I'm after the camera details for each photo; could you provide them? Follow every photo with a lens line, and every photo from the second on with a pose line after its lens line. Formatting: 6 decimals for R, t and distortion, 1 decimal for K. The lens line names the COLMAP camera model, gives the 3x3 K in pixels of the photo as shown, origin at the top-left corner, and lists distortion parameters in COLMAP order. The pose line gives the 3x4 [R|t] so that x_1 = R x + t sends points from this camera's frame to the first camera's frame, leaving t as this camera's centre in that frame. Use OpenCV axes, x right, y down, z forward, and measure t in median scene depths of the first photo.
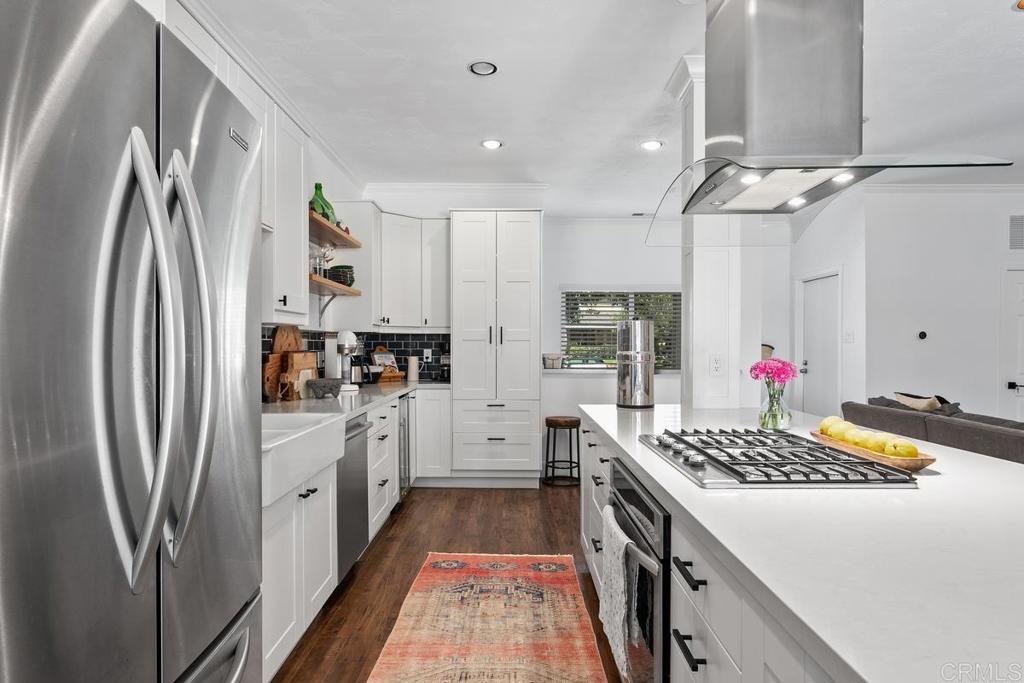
lens RADIAL K [[587.5, 0, 510.9], [0, 587.5, 351.7], [0, 0, 1]] dist [-0.000680, 0.001546]
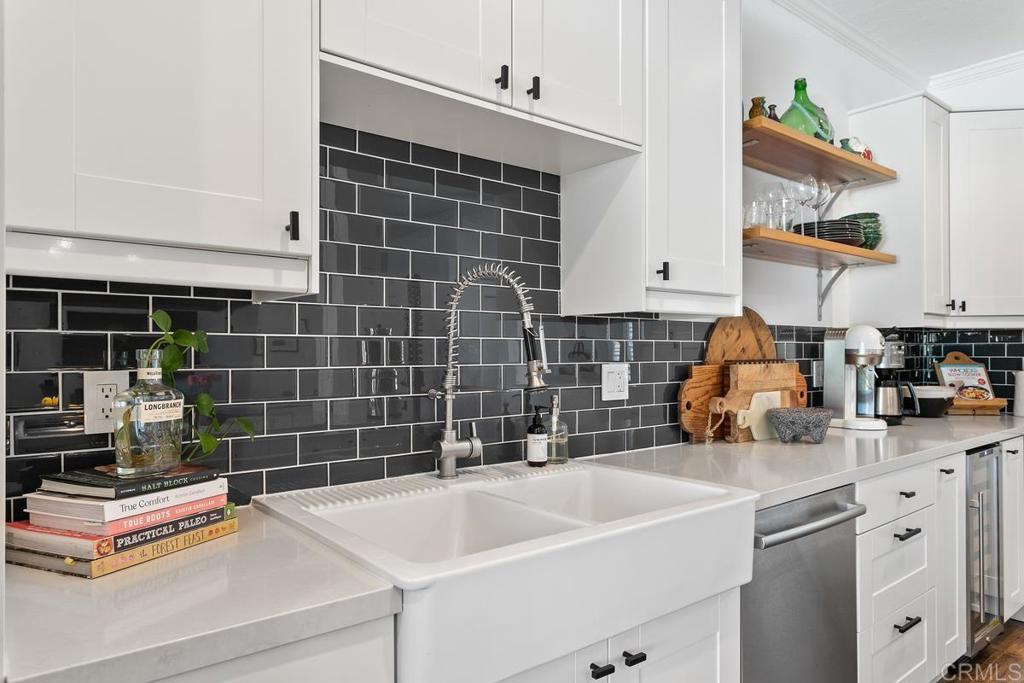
lens RADIAL K [[659.7, 0, 510.0], [0, 659.7, 352.5], [0, 0, 1]] dist [0.005860, 0.002786]
pose [[0.630778, -0.001657, -0.775962, 0.006216], [-0.005391, 0.999964, -0.006518, -0.002914], [0.775945, 0.008294, 0.630747, 0.314424]]
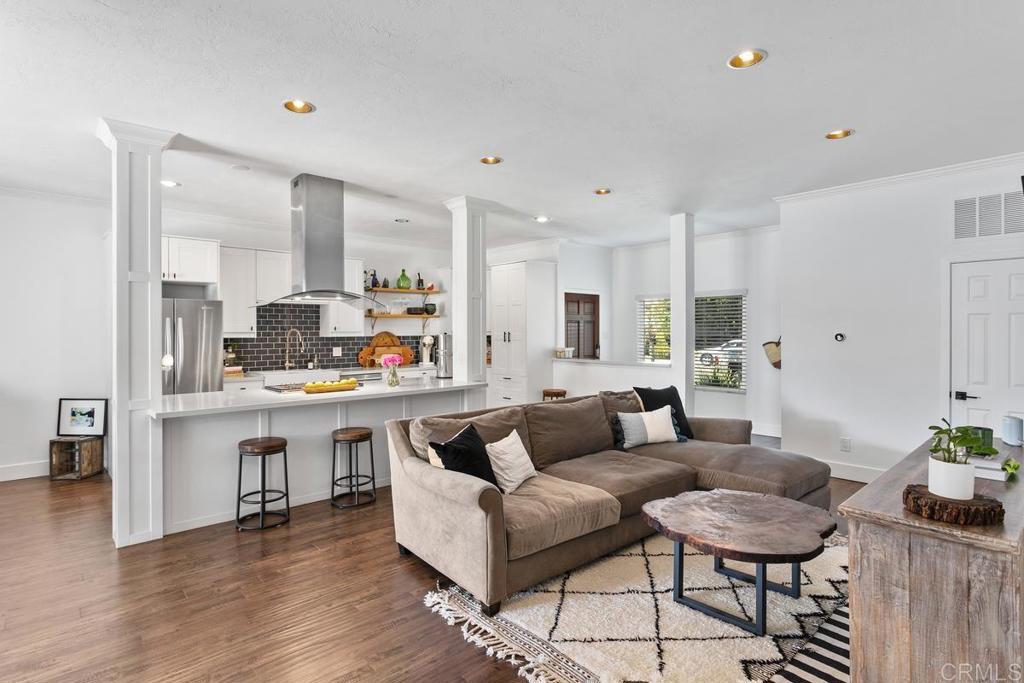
lens RADIAL K [[524.3, 0, 507.5], [0, 524.3, 328.4], [0, 0, 1]] dist [-0.001049, -0.000288]
pose [[0.670562, -0.007973, -0.741811, 1.244779], [-0.002446, 0.999913, -0.012957, -0.037578], [0.741850, 0.010503, 0.670484, -0.019384]]
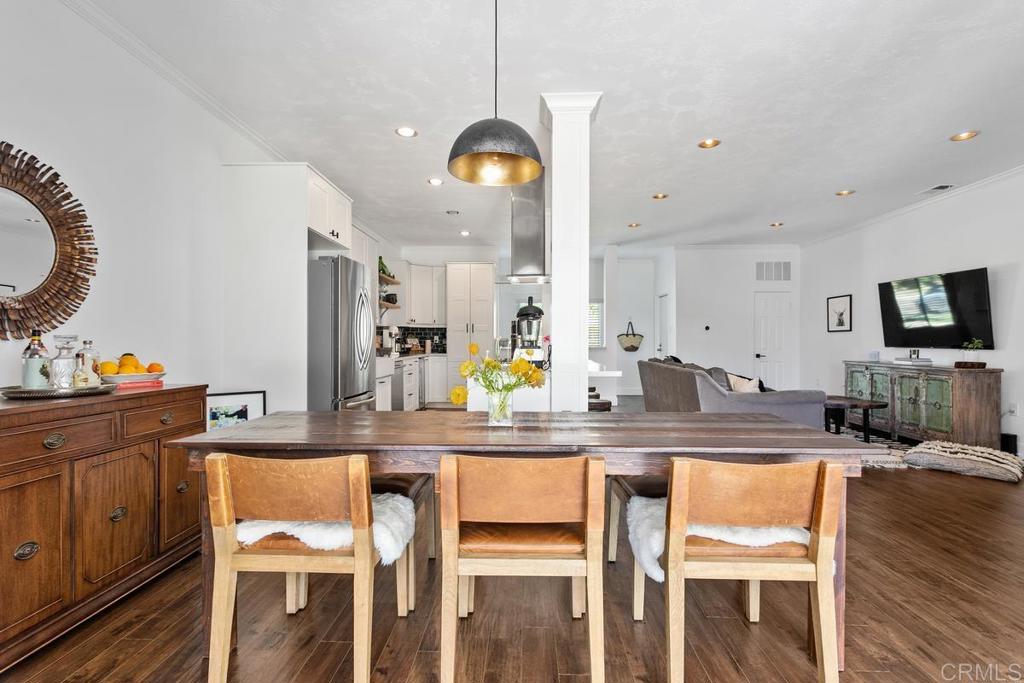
lens RADIAL K [[497.8, 0, 510.3], [0, 497.8, 343.5], [0, 0, 1]] dist [0.006766, -0.001287]
pose [[0.999498, -0.000636, -0.031678, 0.178798], [0.000450, 0.999983, -0.005886, 0.035937], [0.031682, 0.005869, 0.999481, -0.709168]]
